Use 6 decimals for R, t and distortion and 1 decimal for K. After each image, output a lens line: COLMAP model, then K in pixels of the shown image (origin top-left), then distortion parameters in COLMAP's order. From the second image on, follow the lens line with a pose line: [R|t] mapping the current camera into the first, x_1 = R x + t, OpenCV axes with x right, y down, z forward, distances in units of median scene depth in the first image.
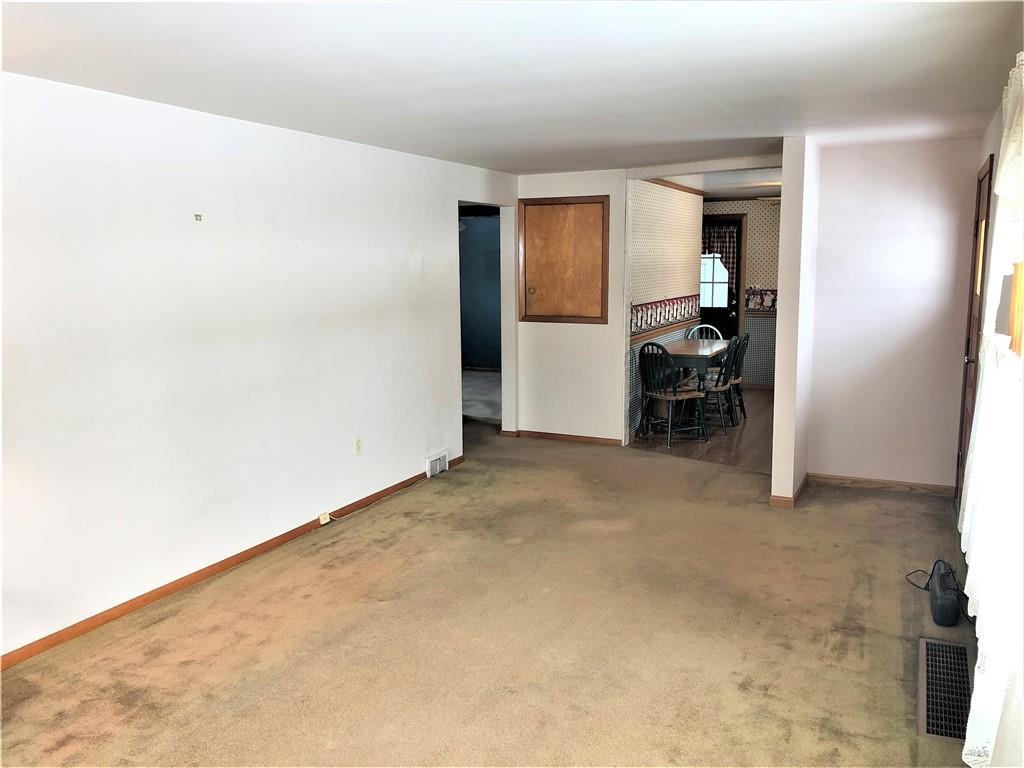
lens RADIAL K [[850.6, 0, 508.7], [0, 850.6, 380.6], [0, 0, 1]] dist [0.029547, -0.011109]
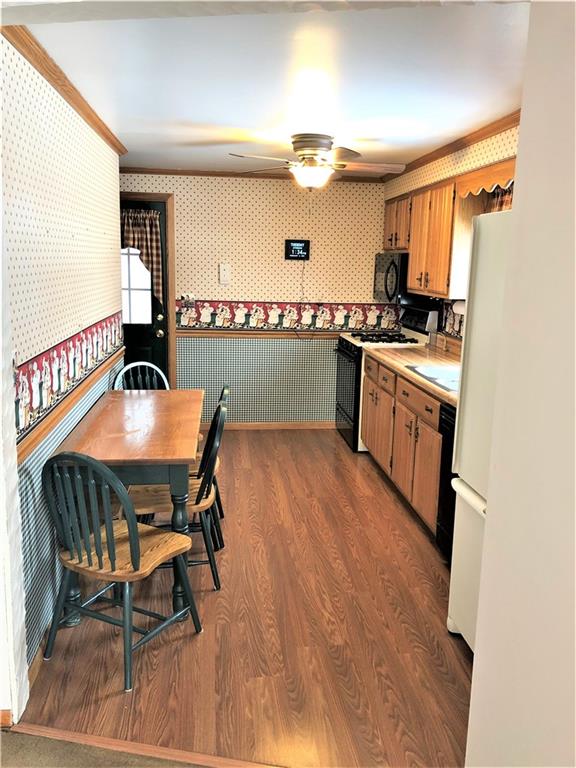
lens RADIAL K [[637.9, 0, 288.1], [0, 637.9, 377.7], [0, 0, 1]] dist [0.029547, -0.011109]
pose [[0.848441, -0.067573, 0.524959, 0.067576], [0.042825, 0.997329, 0.059163, -0.068563], [-0.527555, -0.027715, 0.849069, 0.482961]]
